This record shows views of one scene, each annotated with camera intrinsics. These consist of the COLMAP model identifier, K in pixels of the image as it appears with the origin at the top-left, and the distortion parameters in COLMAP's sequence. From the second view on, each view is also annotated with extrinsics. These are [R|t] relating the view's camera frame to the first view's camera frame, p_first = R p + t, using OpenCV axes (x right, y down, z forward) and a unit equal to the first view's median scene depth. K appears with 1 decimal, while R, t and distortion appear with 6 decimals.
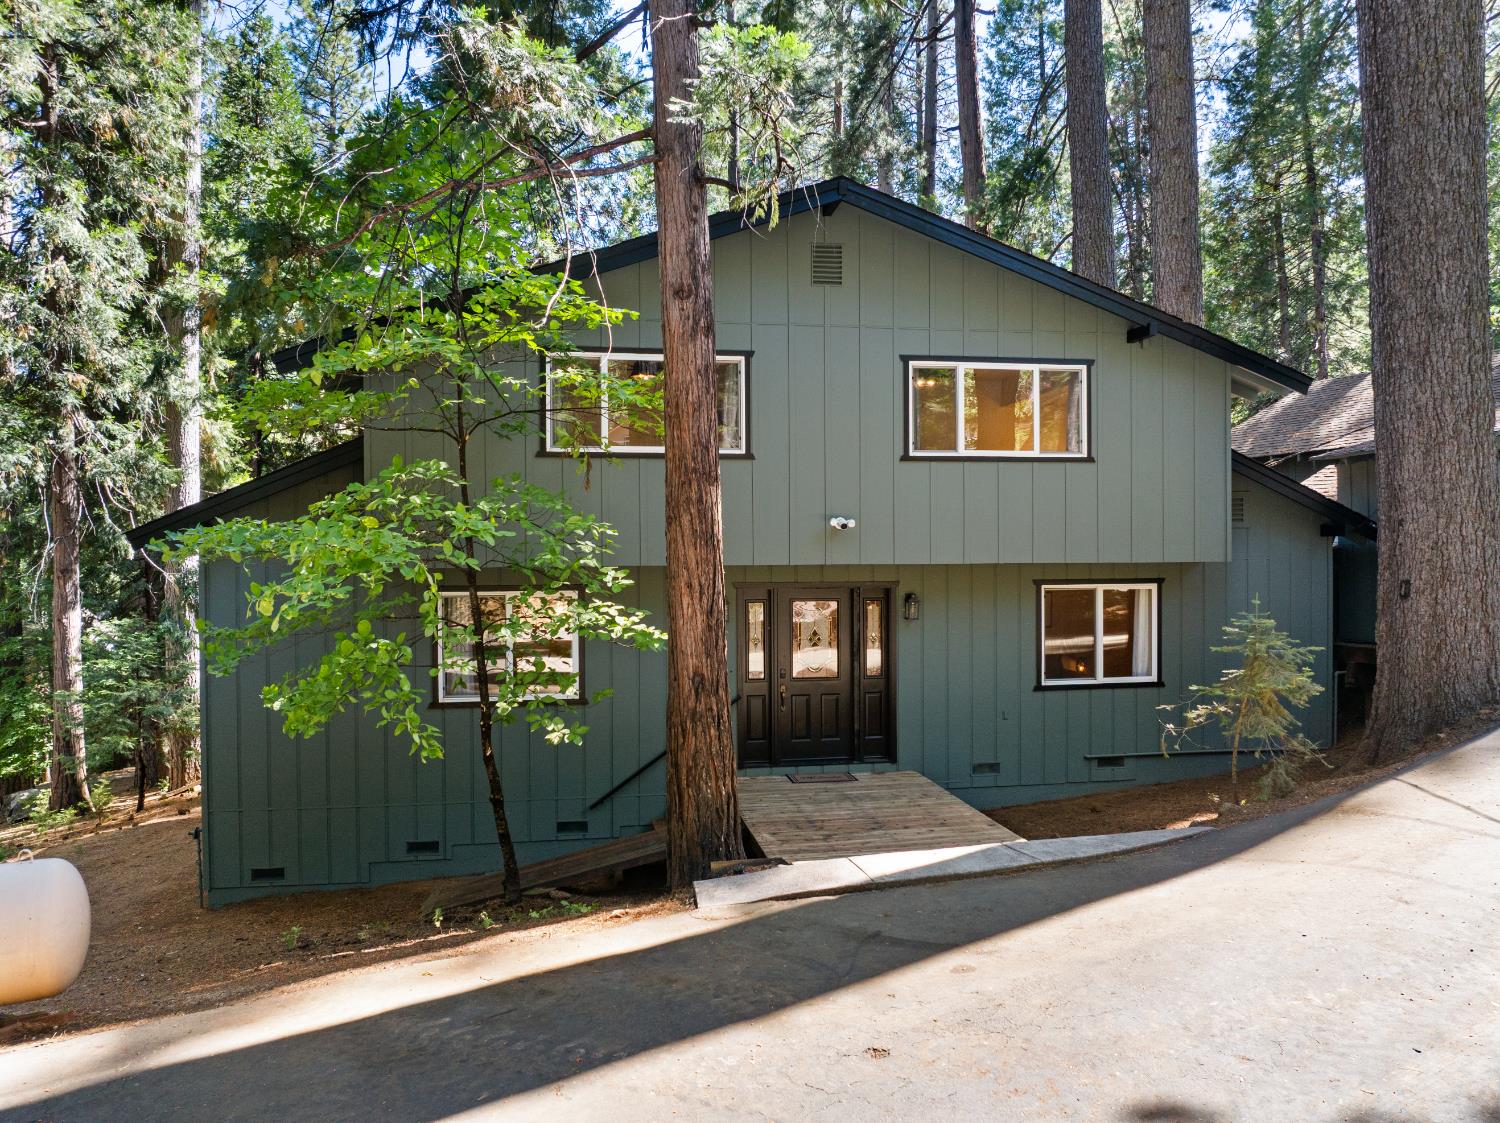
lens RADIAL K [[1049.2, 0, 750.0], [0, 1049.2, 561.5], [0, 0, 1]] dist [-0.038209, 0.000528]
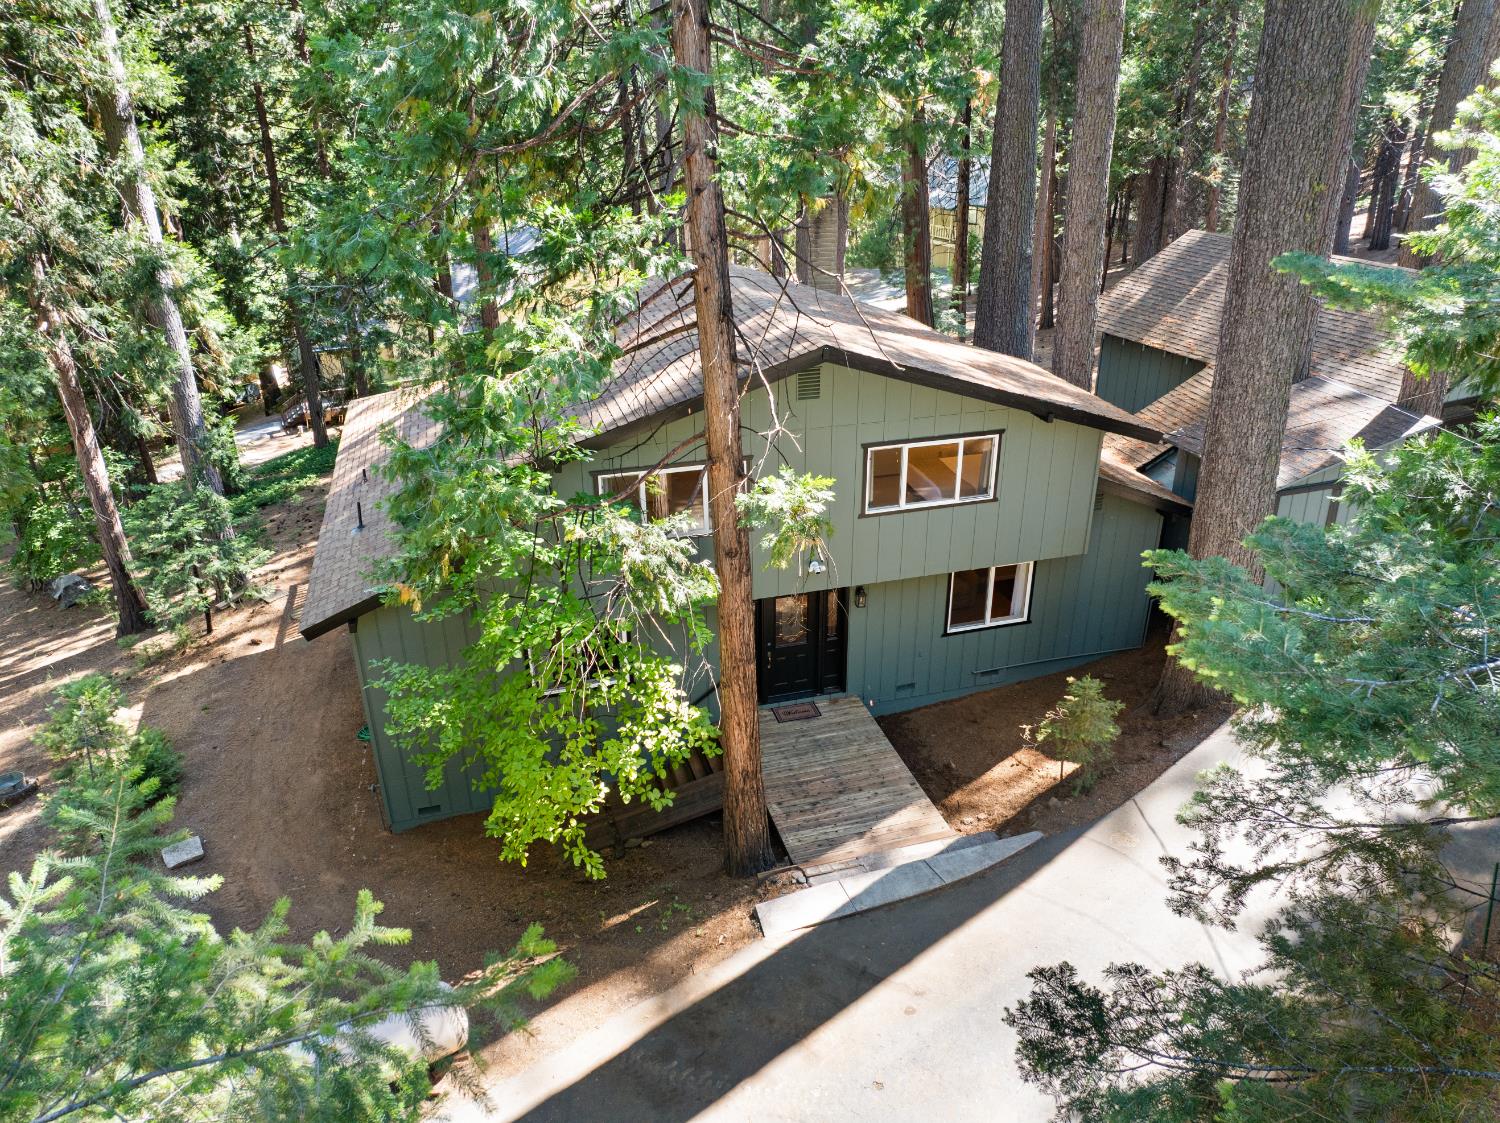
lens RADIAL K [[1038.6, 0, 750.0], [0, 1038.6, 561.5], [0, 0, 1]] dist [-0.049185, -0.000941]
pose [[0.994173, -0.051771, 0.094551, -0.128839], [0.007108, 0.906698, 0.421722, -0.628219], [-0.107562, -0.418592, 0.901782, -0.223992]]
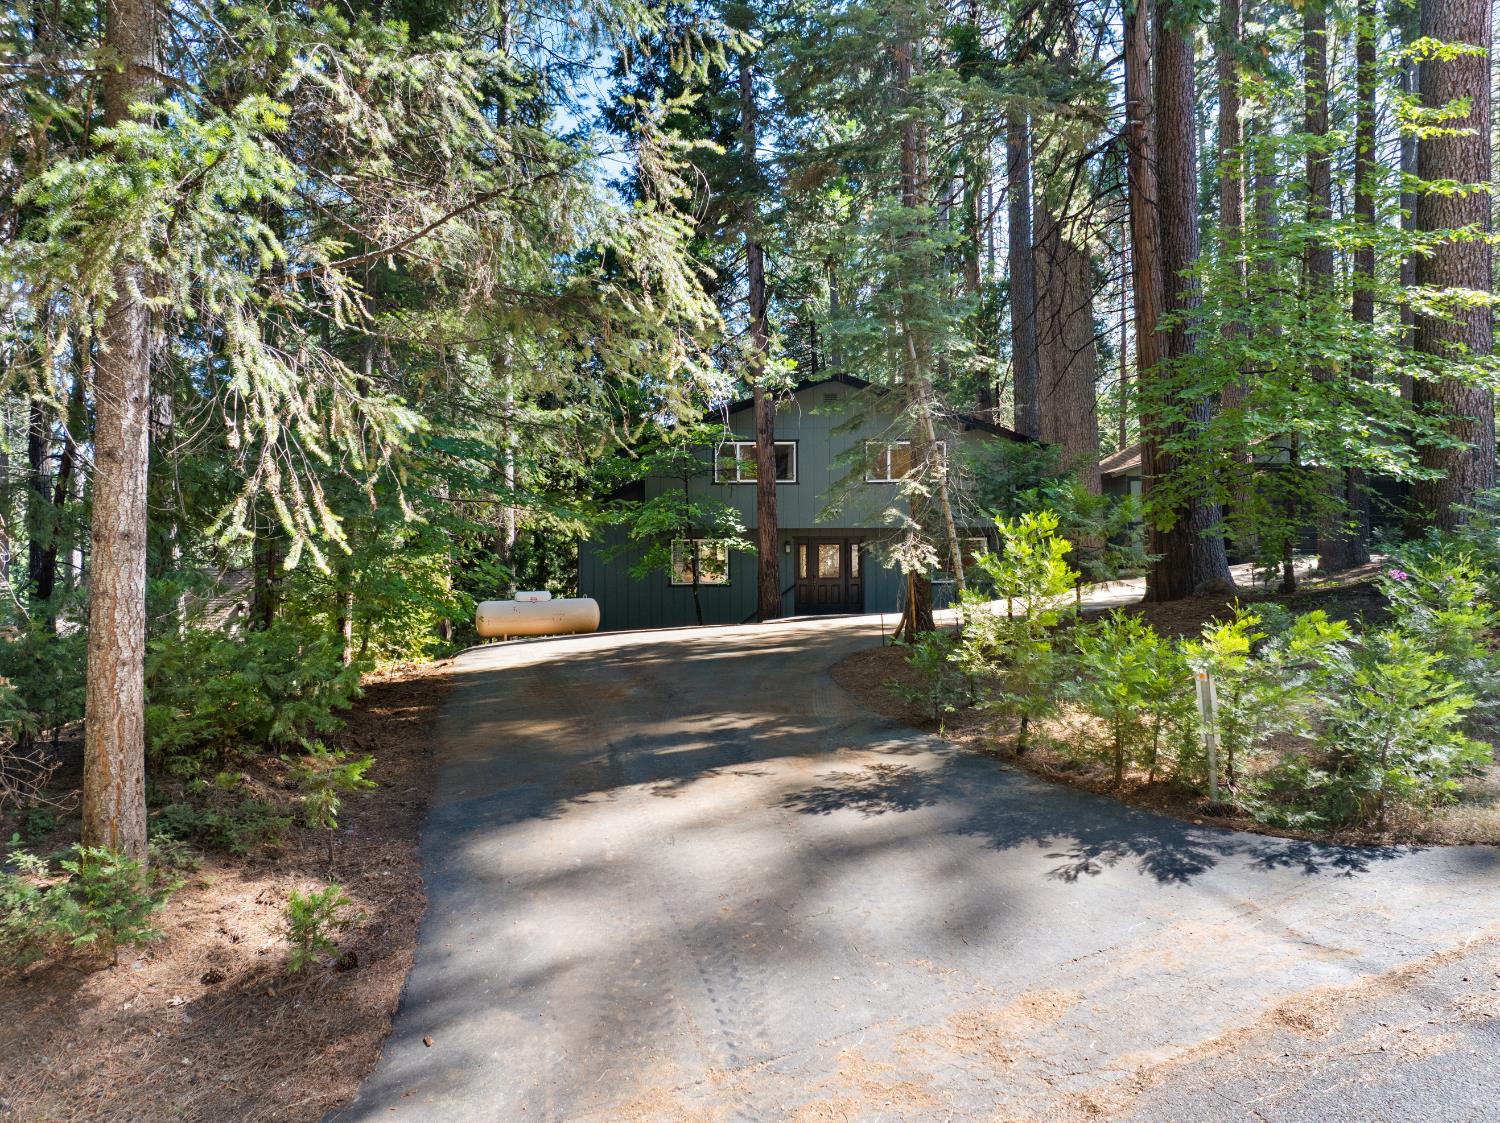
lens RADIAL K [[1038.6, 0, 750.0], [0, 1038.6, 561.5], [0, 0, 1]] dist [-0.049185, -0.000941]
pose [[0.990199, 0.008621, -0.139394, 0.225354], [-0.007151, 0.999913, 0.011044, 0.055194], [0.139477, -0.009939, 0.990175, -1.387414]]
